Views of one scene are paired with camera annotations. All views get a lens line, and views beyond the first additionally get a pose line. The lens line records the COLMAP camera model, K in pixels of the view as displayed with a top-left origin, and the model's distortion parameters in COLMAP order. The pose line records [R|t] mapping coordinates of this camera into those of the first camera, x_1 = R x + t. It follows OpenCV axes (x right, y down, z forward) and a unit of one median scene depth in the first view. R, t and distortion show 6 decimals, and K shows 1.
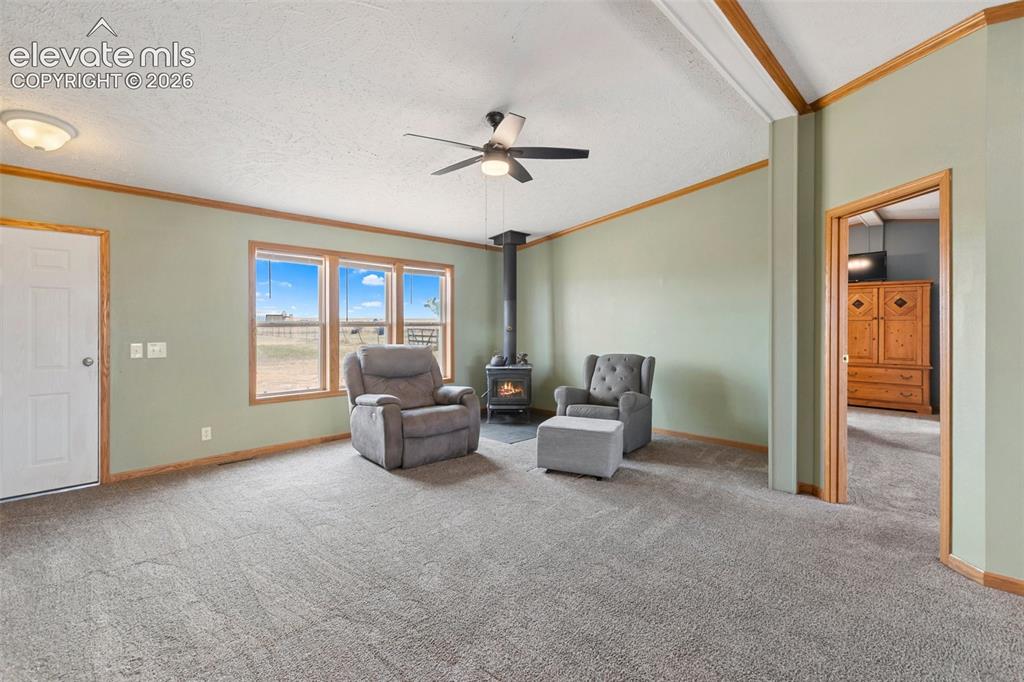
lens RADIAL K [[475.3, 0, 499.0], [0, 475.3, 322.4], [0, 0, 1]] dist [0.004931, 0.000445]
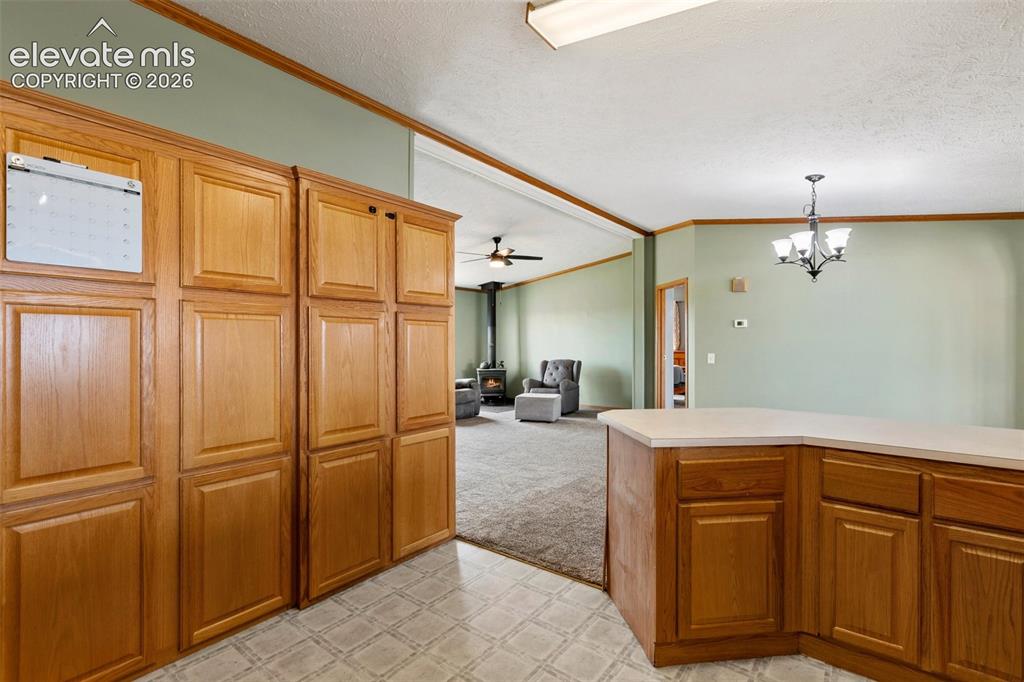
lens RADIAL K [[467.4, 0, 509.6], [0, 467.4, 335.0], [0, 0, 1]] dist [0.002855, 0.000782]
pose [[0.993251, -0.000610, 0.115979, -0.138561], [0.002179, 0.999908, -0.013404, 0.002977], [-0.115960, 0.013566, 0.993161, -0.732819]]
